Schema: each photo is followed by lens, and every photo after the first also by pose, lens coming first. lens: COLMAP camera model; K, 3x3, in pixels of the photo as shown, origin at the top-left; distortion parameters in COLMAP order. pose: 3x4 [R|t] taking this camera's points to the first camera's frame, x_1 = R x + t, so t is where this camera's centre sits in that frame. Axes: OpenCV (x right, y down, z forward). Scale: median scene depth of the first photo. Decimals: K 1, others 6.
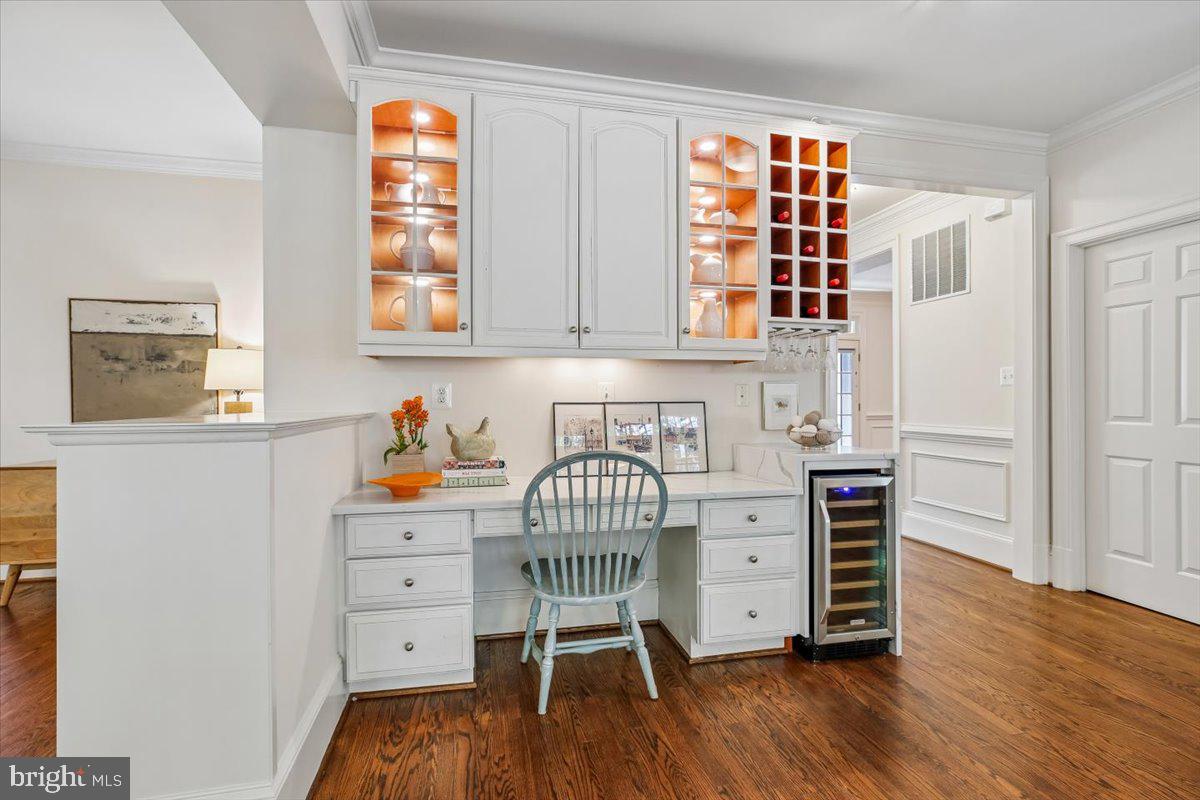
lens RADIAL K [[547.4, 0, 595.6], [0, 547.4, 403.3], [0, 0, 1]] dist [-0.003054, -0.000008]
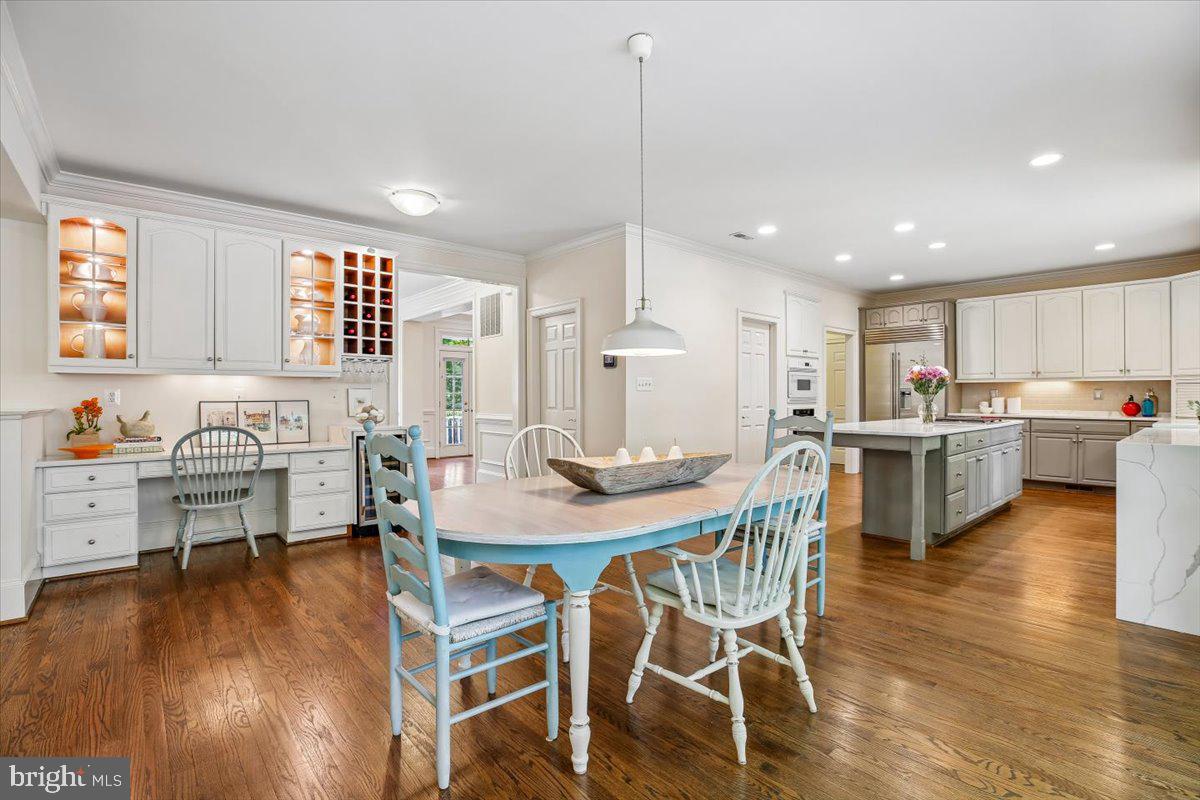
lens RADIAL K [[555.2, 0, 597.2], [0, 555.2, 395.0], [0, 0, 1]] dist [-0.040182, 0.014099]
pose [[0.884620, 0.000994, 0.466312, 0.227291], [0.003830, 0.999949, -0.009398, -0.000366], [-0.466297, 0.010100, 0.884570, -1.044000]]
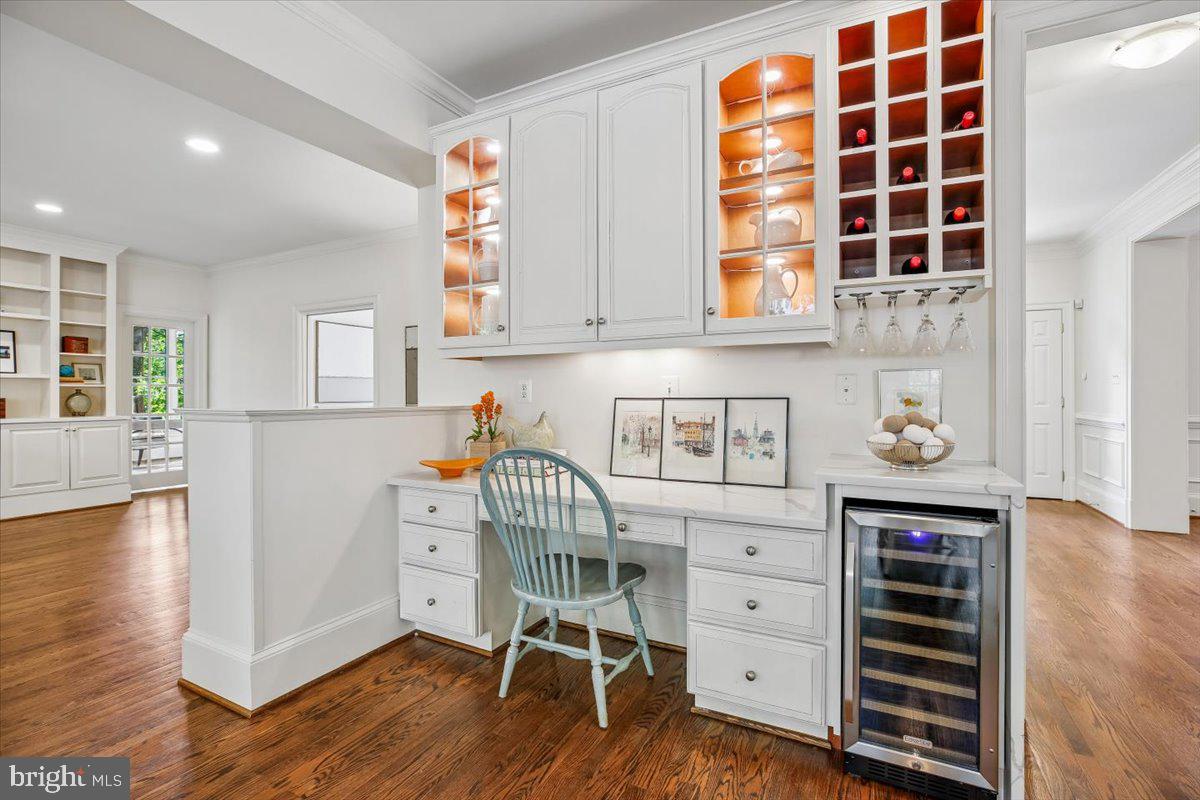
lens RADIAL K [[555.2, 0, 597.2], [0, 555.2, 395.0], [0, 0, 1]] dist [-0.040182, 0.014099]
pose [[0.762738, 0.001322, -0.646706, 0.579560], [-0.003992, 0.999988, -0.002664, -0.003805], [0.646695, 0.004614, 0.762735, 0.257043]]
